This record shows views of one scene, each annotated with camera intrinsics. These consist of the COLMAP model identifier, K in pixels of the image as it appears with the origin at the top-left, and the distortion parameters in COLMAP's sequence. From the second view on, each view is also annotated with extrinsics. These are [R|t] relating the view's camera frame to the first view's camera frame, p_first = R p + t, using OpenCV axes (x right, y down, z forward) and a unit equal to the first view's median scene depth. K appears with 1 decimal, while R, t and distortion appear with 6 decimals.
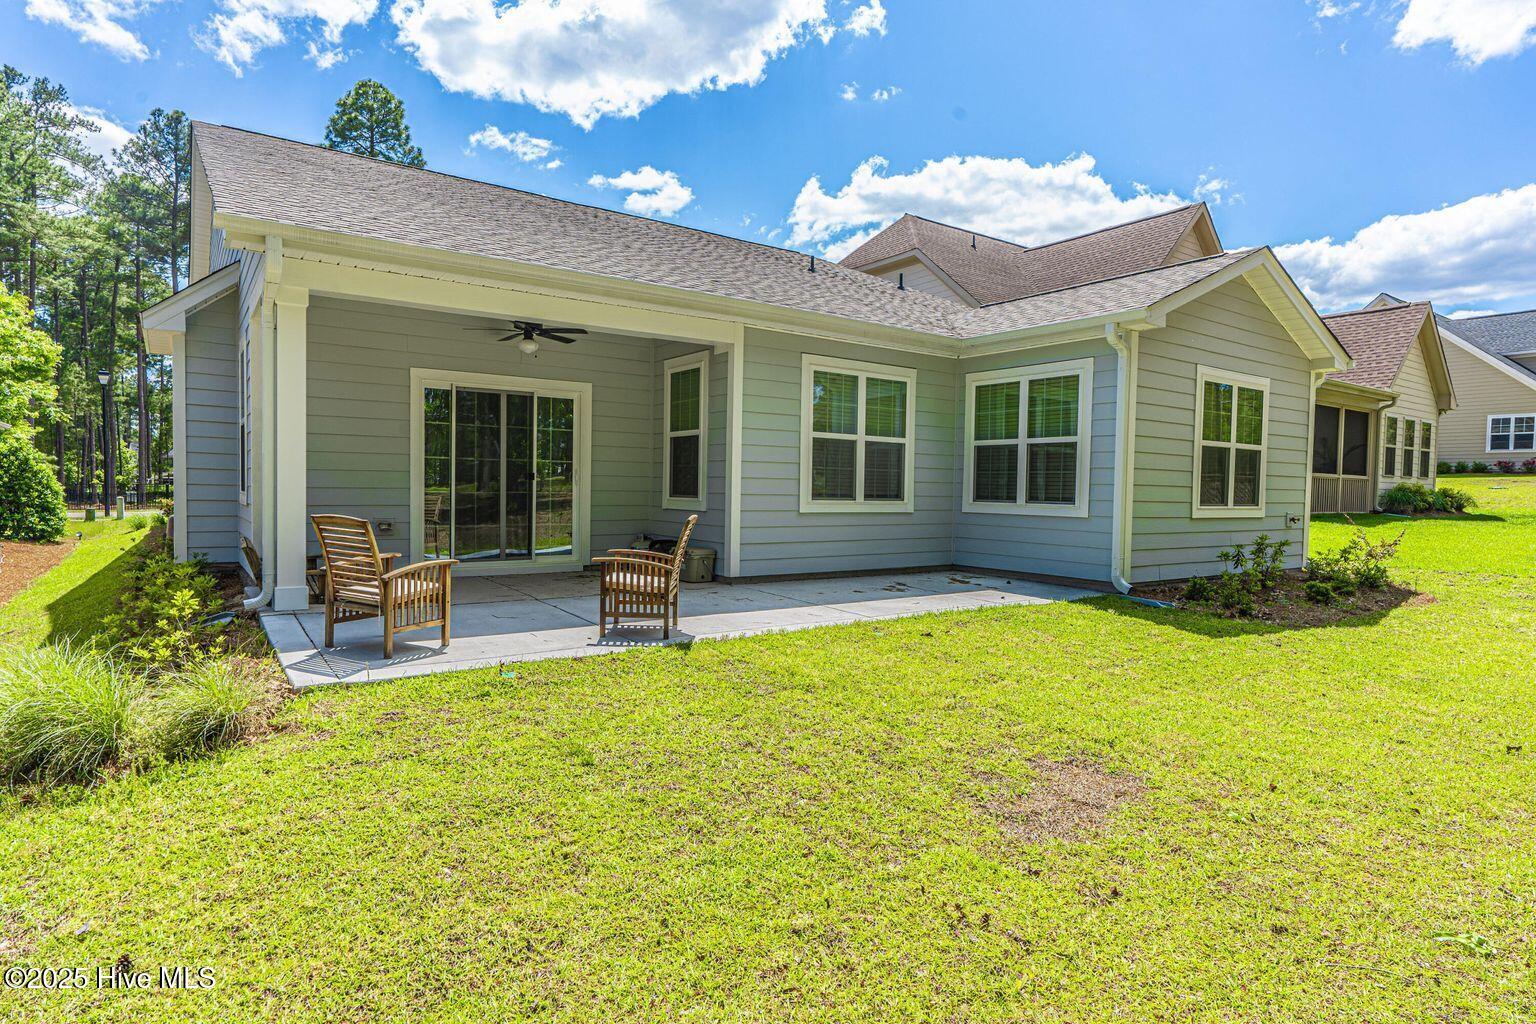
lens RADIAL K [[833.8, 0, 758.1], [0, 833.8, 516.1], [0, 0, 1]] dist [-0.003220, 0.000566]
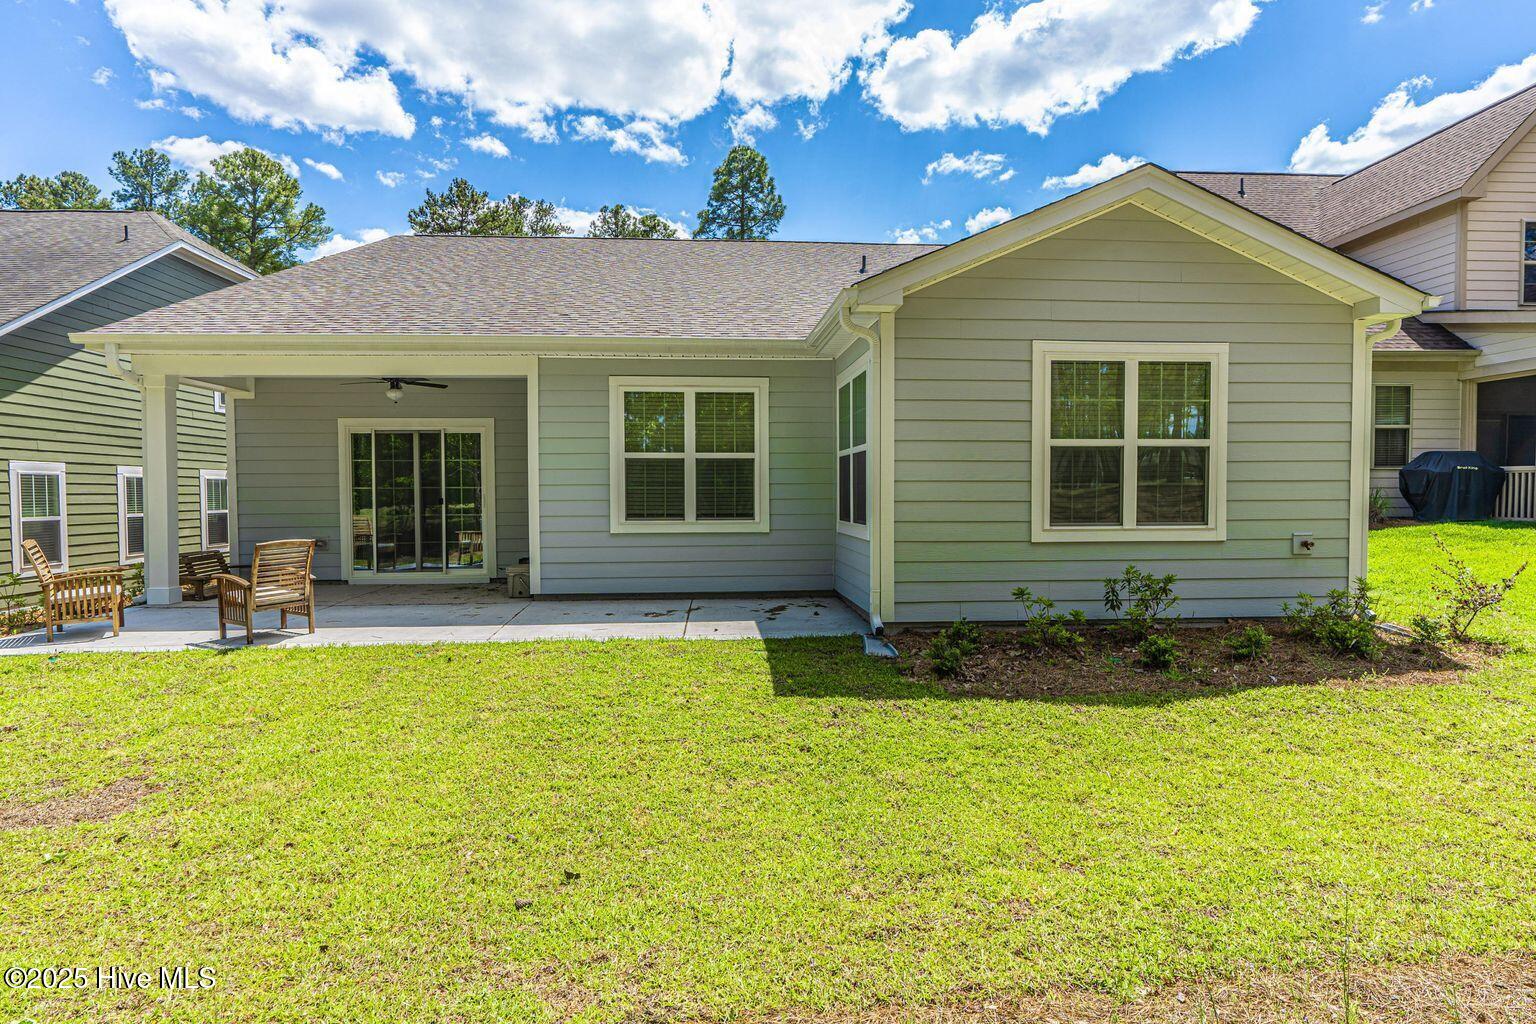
lens RADIAL K [[833.8, 0, 753.0], [0, 833.8, 477.6], [0, 0, 1]] dist [-0.003220, 0.000566]
pose [[0.854613, -0.029635, -0.518419, 0.704425], [-0.000820, 0.998292, -0.058417, -0.011802], [0.519265, 0.050349, 0.853129, 0.219436]]
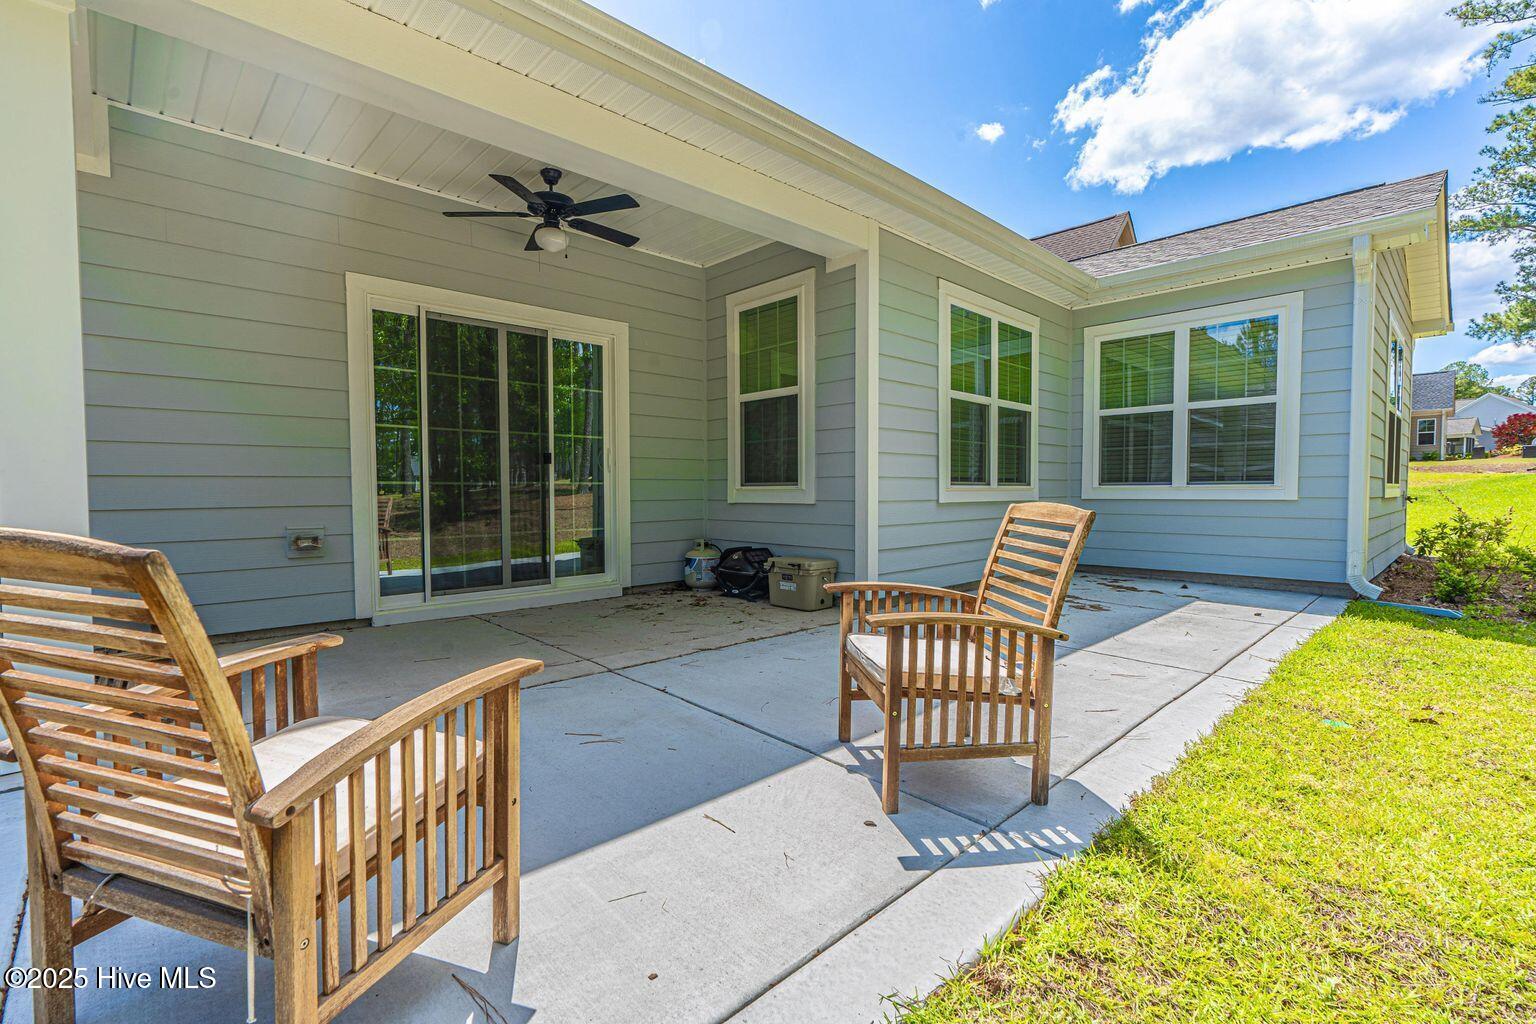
lens RADIAL K [[703.4, 0, 767.9], [0, 703.4, 512.0], [0, 0, 1]] dist [-0.008876, -0.000452]
pose [[0.988431, -0.027005, 0.149246, -0.179533], [0.027574, 0.999618, -0.001739, 0.000522], [-0.149142, 0.005834, 0.988799, 0.415968]]
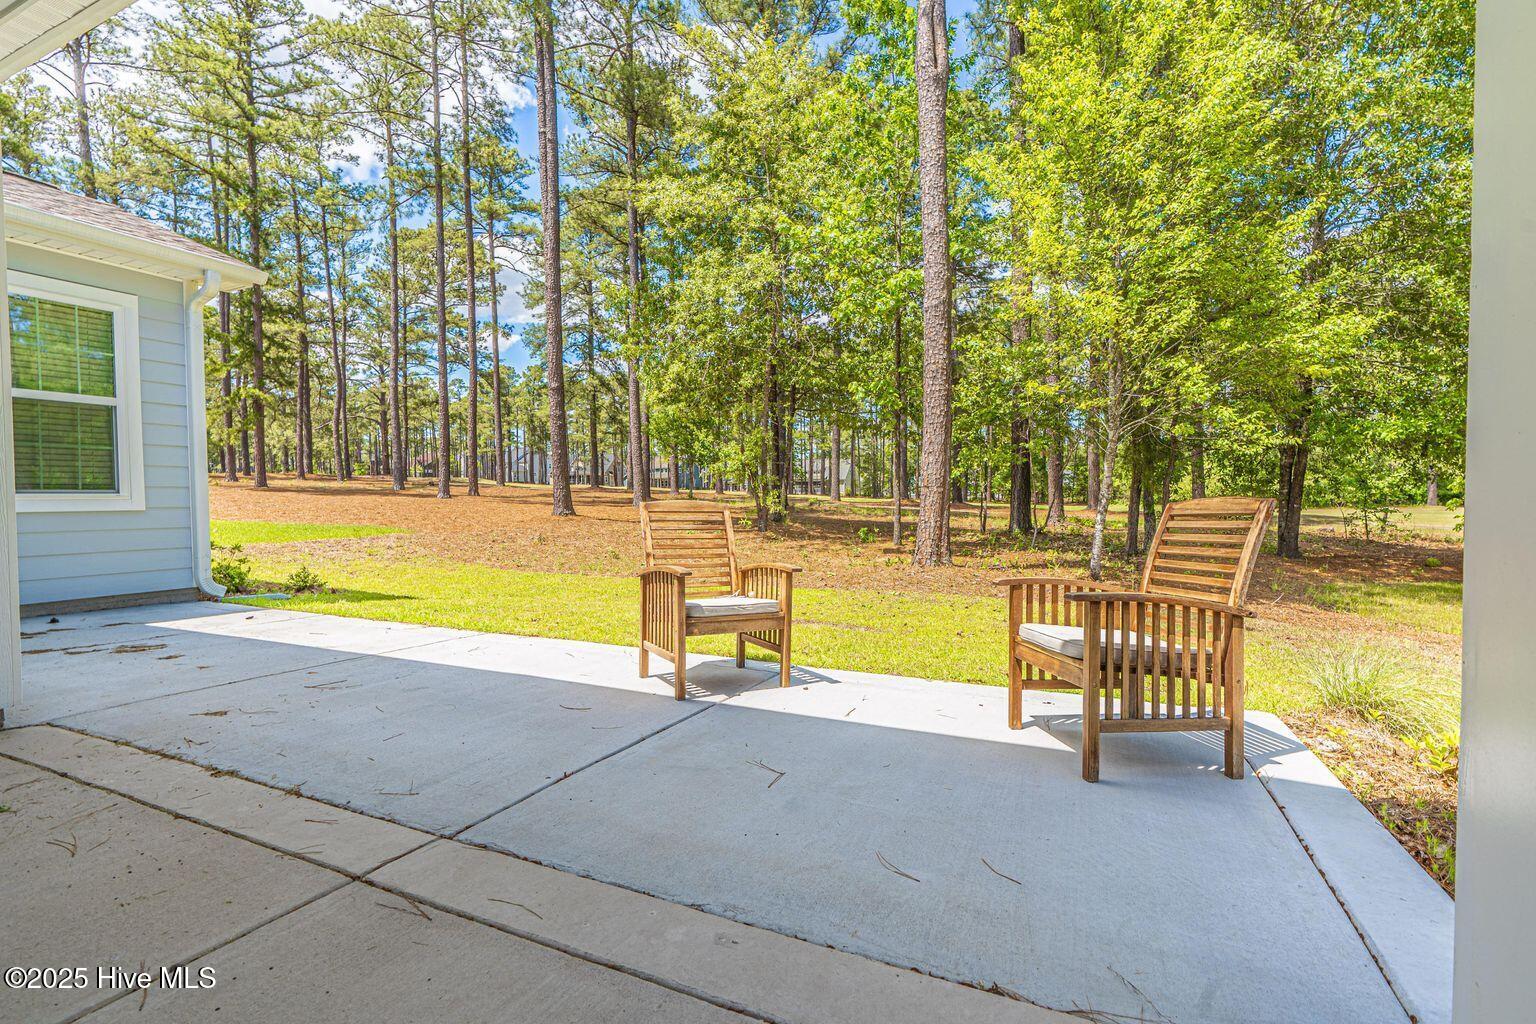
lens RADIAL K [[703.4, 0, 753.5], [0, 703.4, 511.0], [0, 0, 1]] dist [-0.008876, -0.000452]
pose [[-0.491428, -0.035566, 0.870192, -0.406147], [0.031549, 0.997783, 0.058598, -0.016157], [-0.870346, 0.056251, -0.489217, 0.798833]]
